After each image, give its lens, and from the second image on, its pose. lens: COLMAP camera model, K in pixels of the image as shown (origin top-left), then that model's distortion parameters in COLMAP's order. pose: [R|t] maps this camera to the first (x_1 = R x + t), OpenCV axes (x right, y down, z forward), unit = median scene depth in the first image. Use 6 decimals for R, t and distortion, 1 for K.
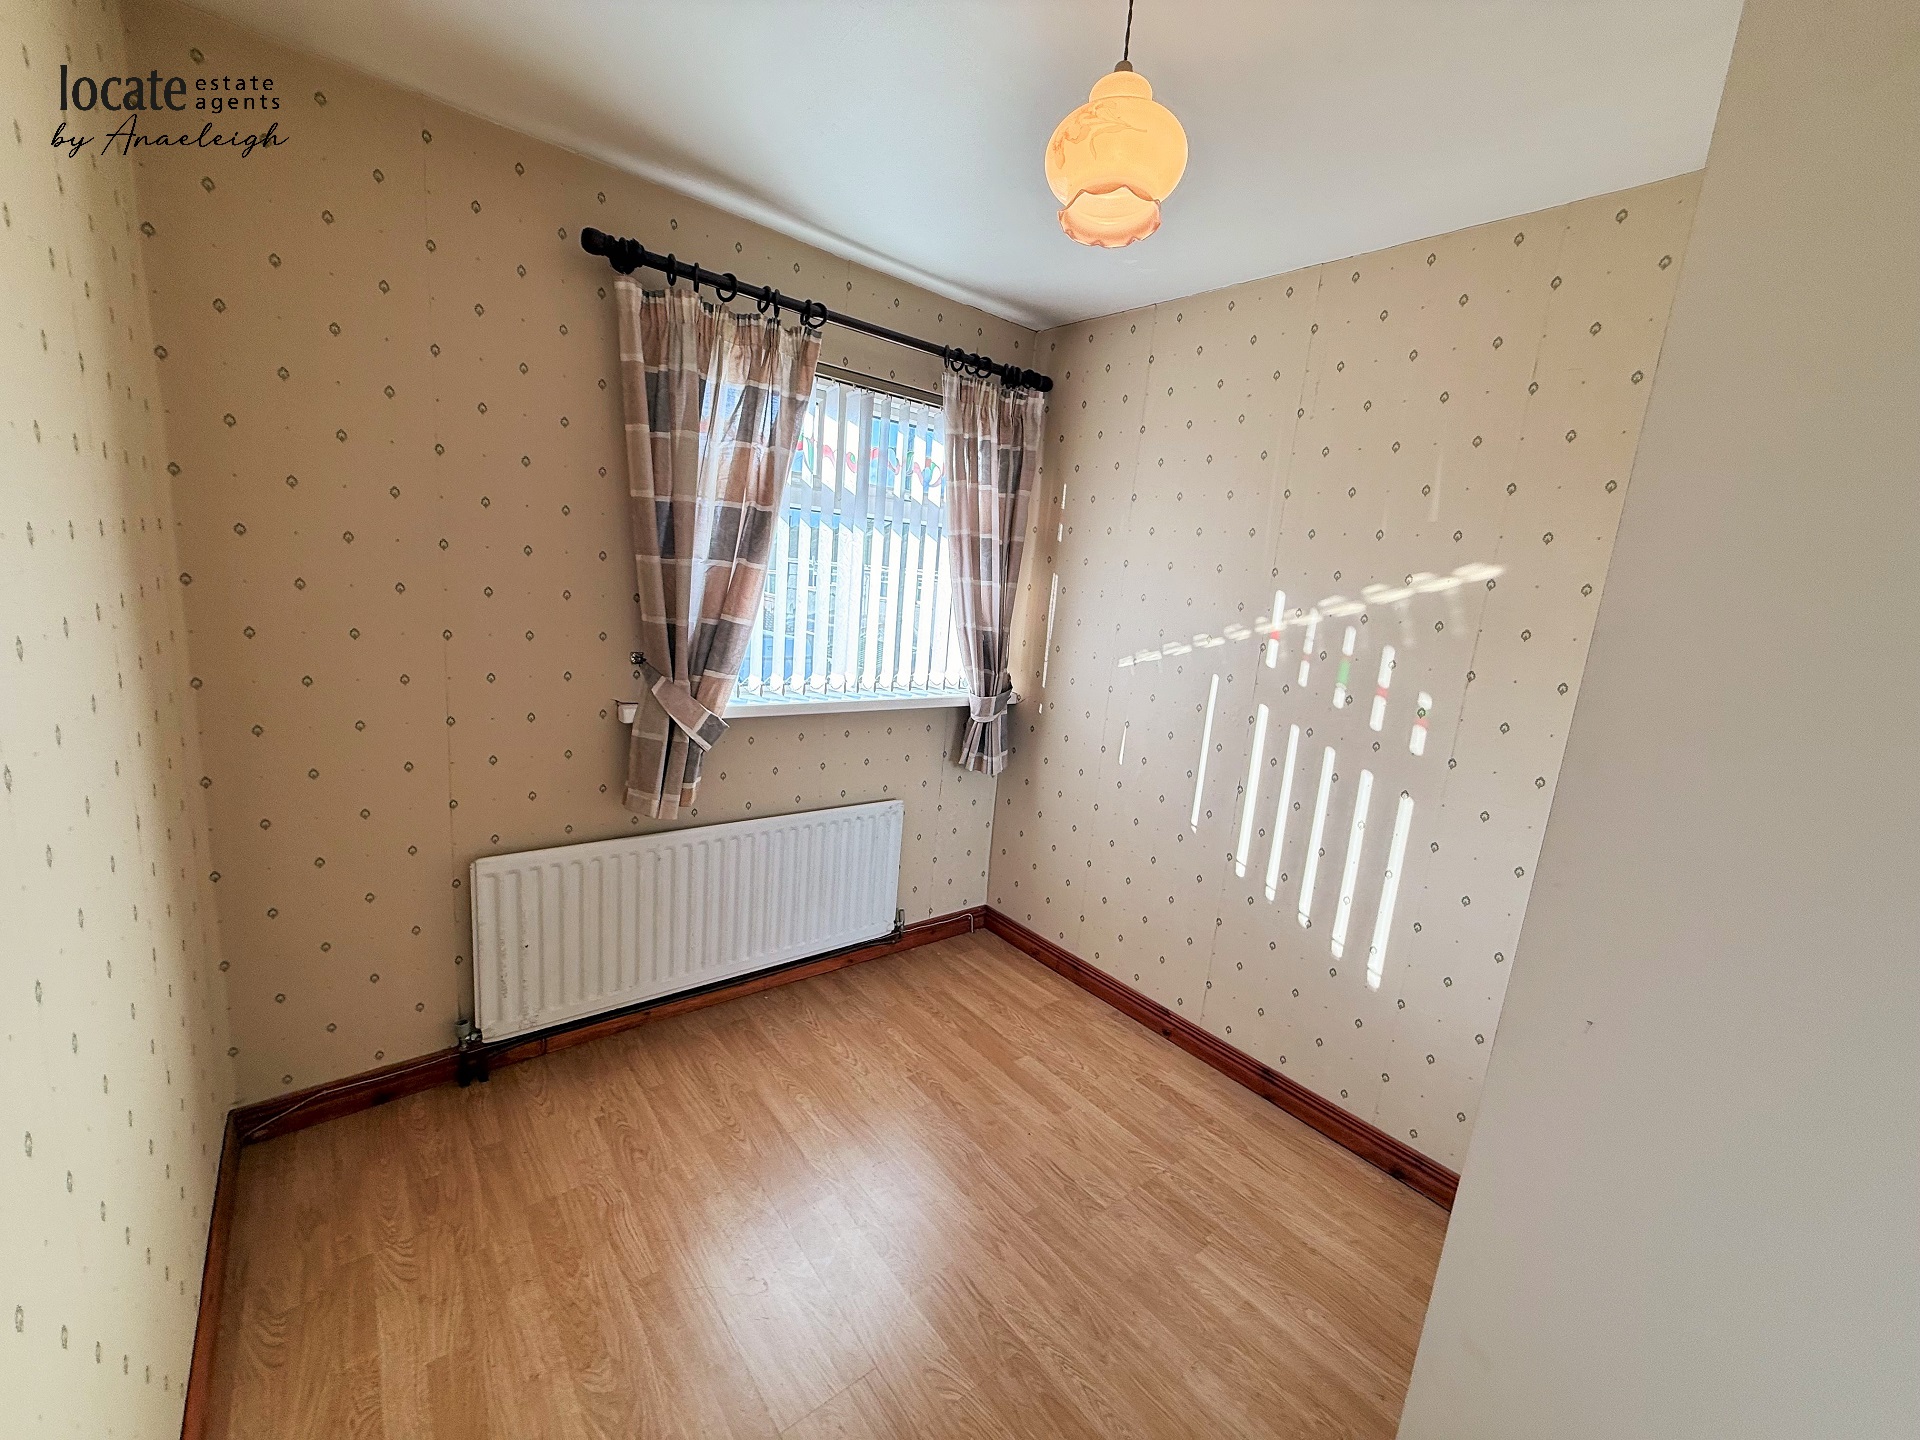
lens RADIAL K [[763.8, 0, 967.5], [0, 763.8, 720.4], [0, 0, 1]] dist [0.000210, -0.000744]
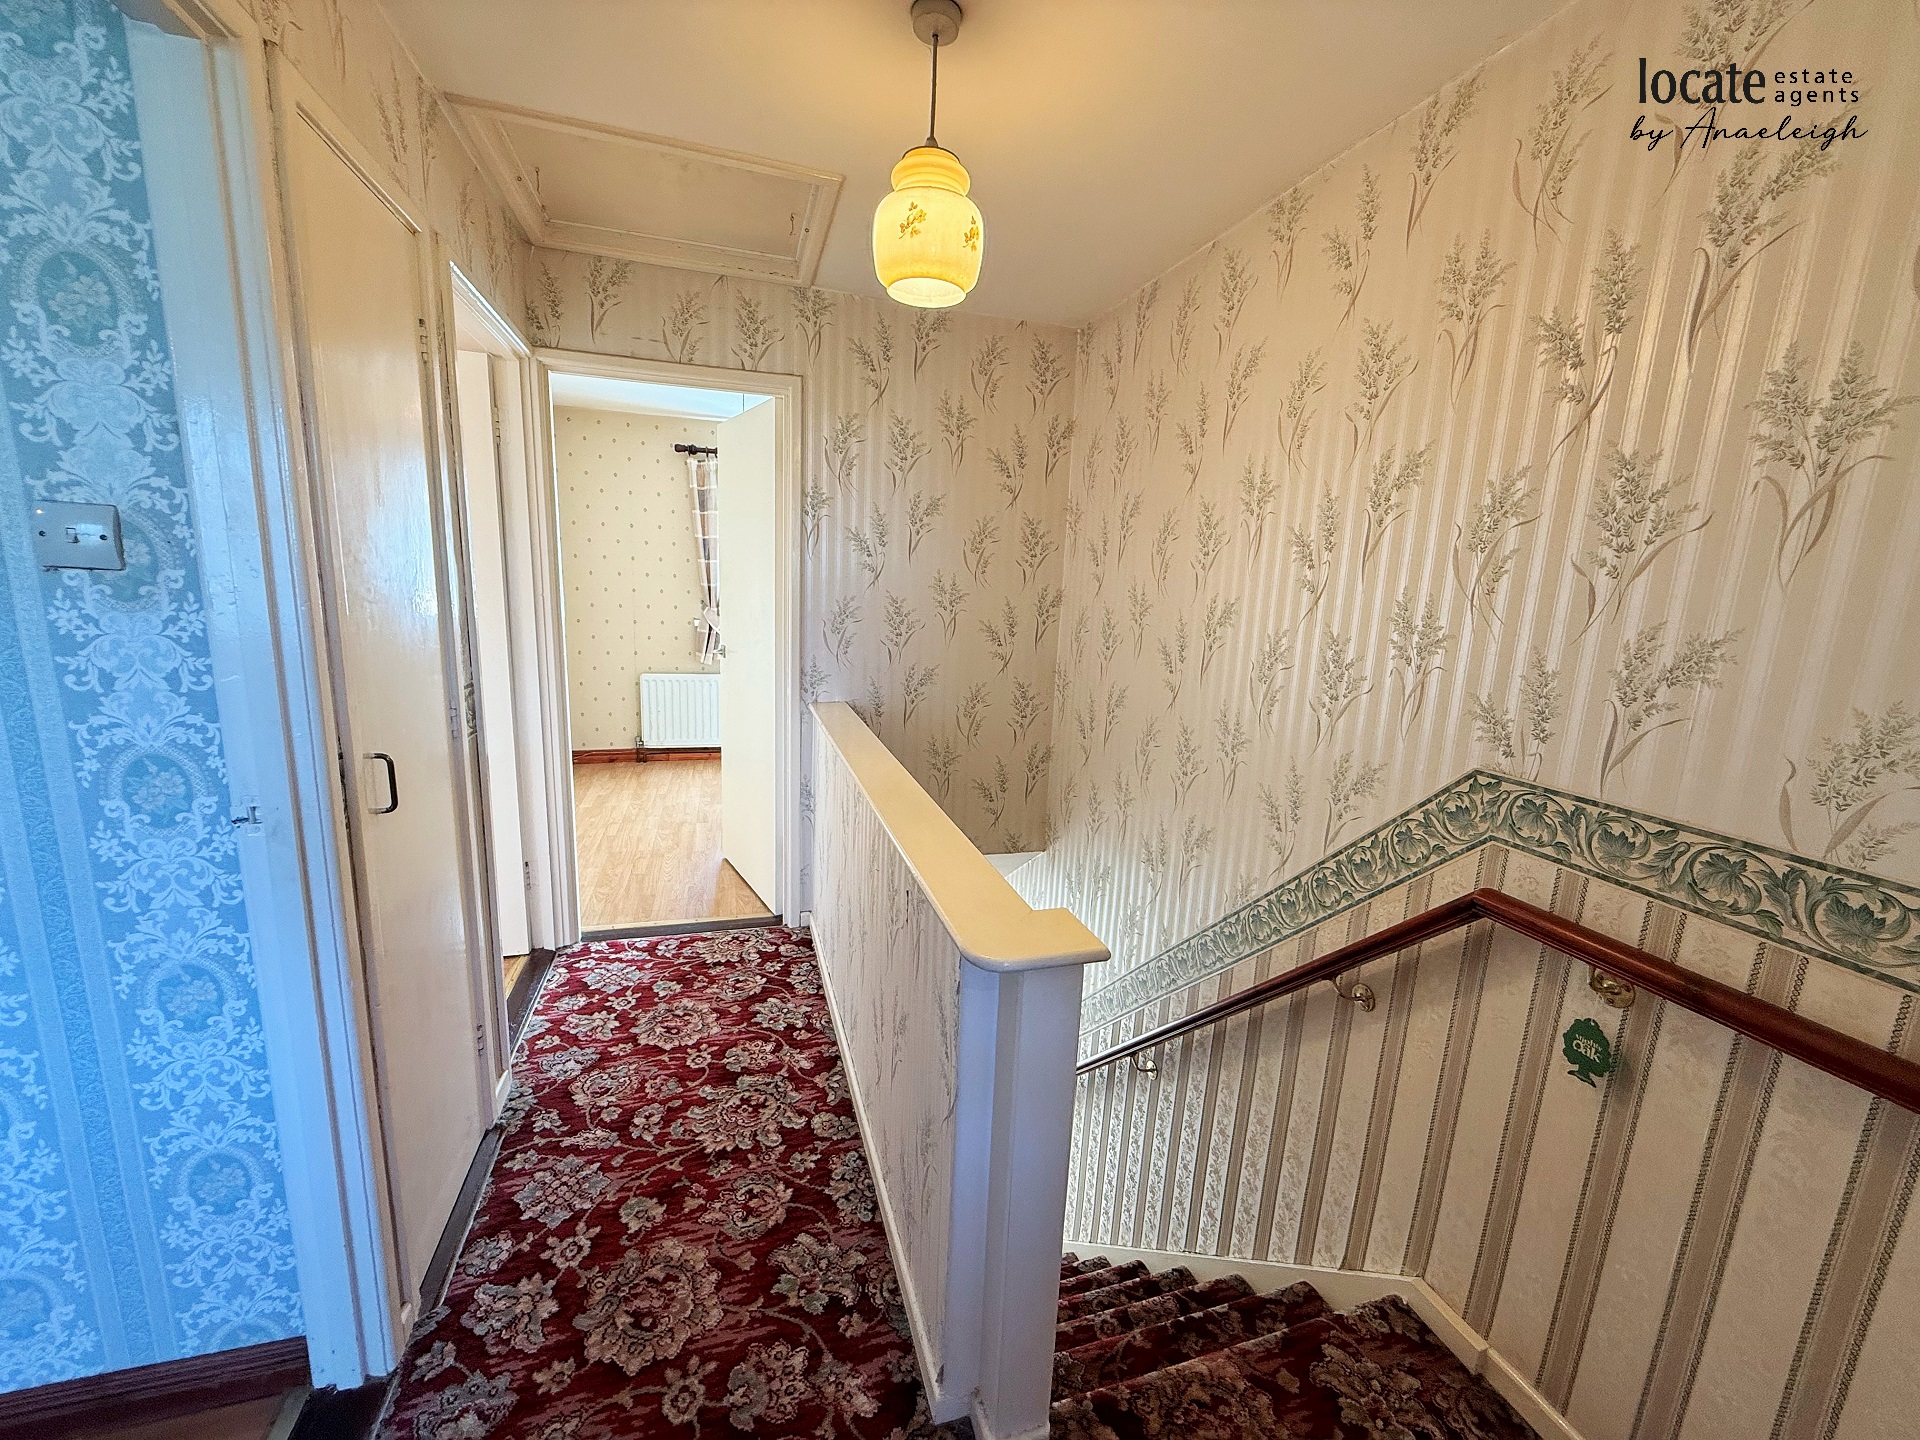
lens RADIAL K [[763.8, 0, 973.2], [0, 763.8, 727.5], [0, 0, 1]] dist [0.000210, -0.000744]
pose [[0.928179, 0.031367, -0.370809, 1.474117], [-0.039299, 0.999131, -0.013852, 0.365001], [0.370052, 0.027429, 0.928606, -1.091765]]
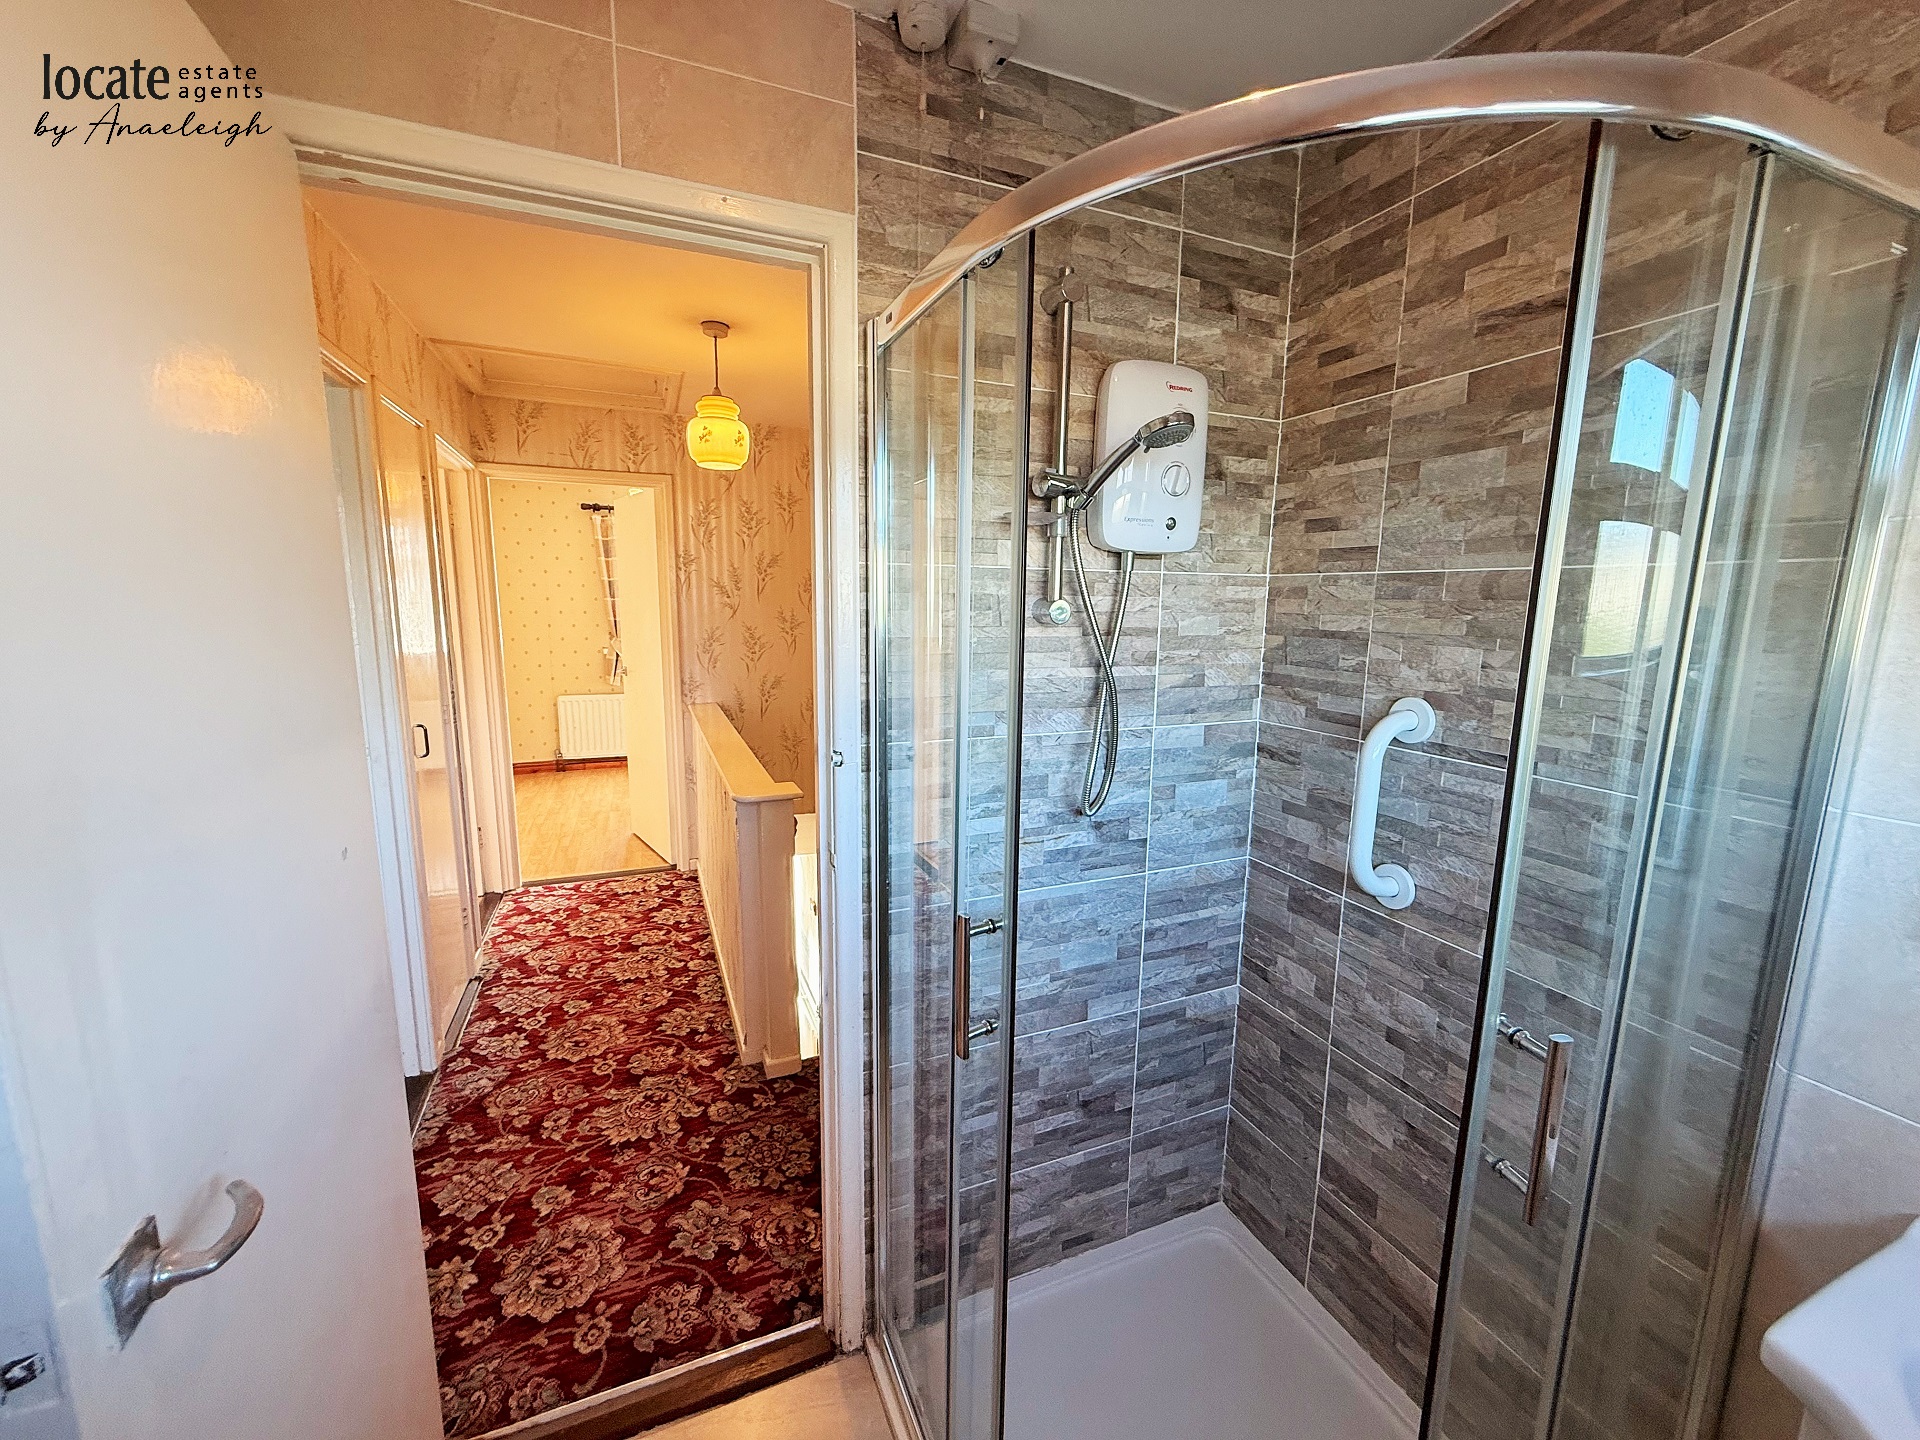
lens RADIAL K [[763.8, 0, 970.3], [0, 763.8, 724.9], [0, 0, 1]] dist [0.000210, -0.000744]
pose [[0.957636, -0.022789, -0.287079, 1.938510], [0.010839, 0.999010, -0.043147, 0.461333], [0.287778, 0.038208, 0.956935, -1.576732]]
